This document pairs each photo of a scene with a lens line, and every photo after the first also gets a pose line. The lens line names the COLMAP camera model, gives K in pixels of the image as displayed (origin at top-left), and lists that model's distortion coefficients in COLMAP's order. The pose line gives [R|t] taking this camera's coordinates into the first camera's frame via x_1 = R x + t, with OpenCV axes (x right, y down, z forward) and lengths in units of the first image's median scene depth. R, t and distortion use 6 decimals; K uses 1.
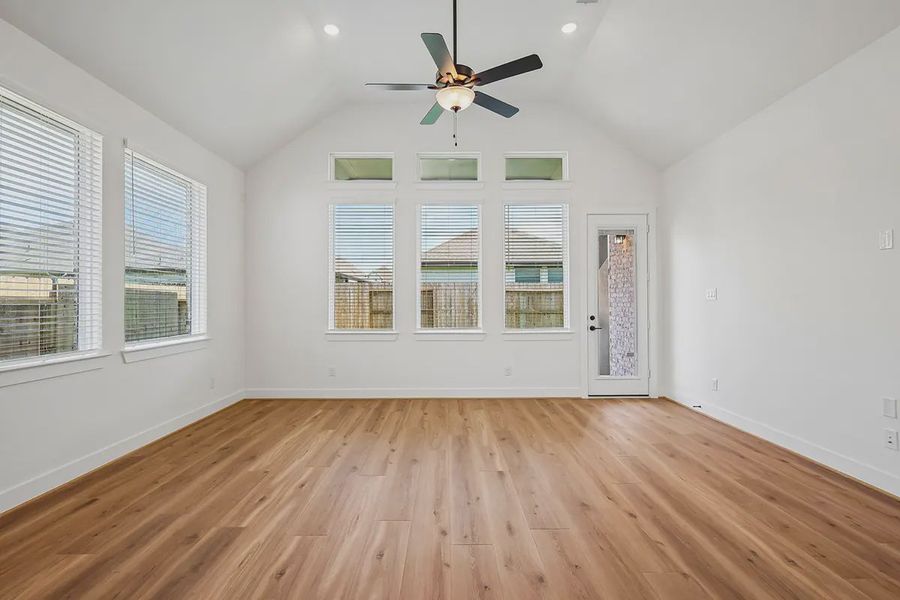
lens RADIAL K [[409.5, 0, 447.0], [0, 409.5, 301.2], [0, 0, 1]] dist [0.000684, 0.000244]
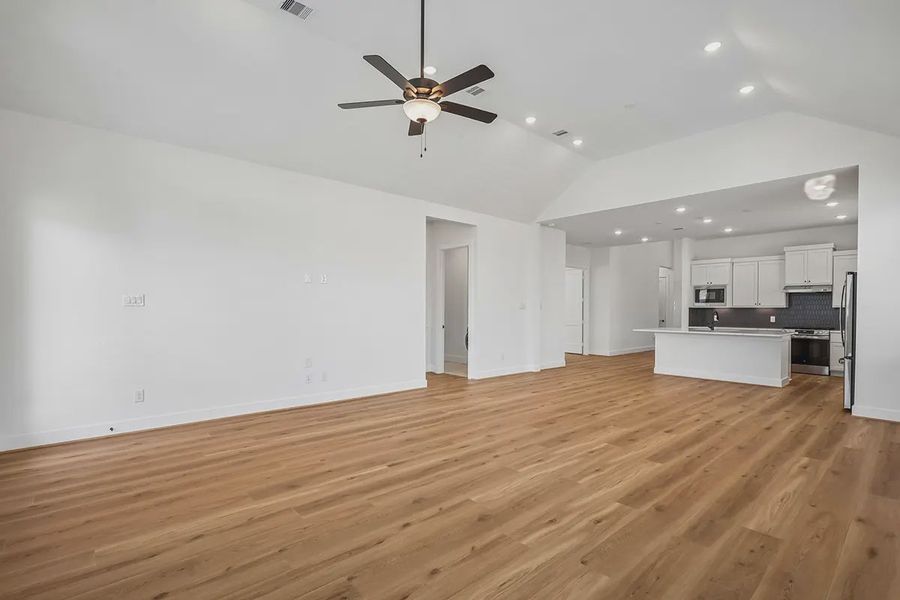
lens RADIAL K [[431.8, 0, 451.1], [0, 431.8, 313.1], [0, 0, 1]] dist [-0.001831, 0.000119]
pose [[-0.667971, -0.004749, 0.744172, -0.765932], [-0.004710, 0.999987, 0.002154, 0.010431], [-0.744172, -0.002066, -0.667985, 1.527280]]
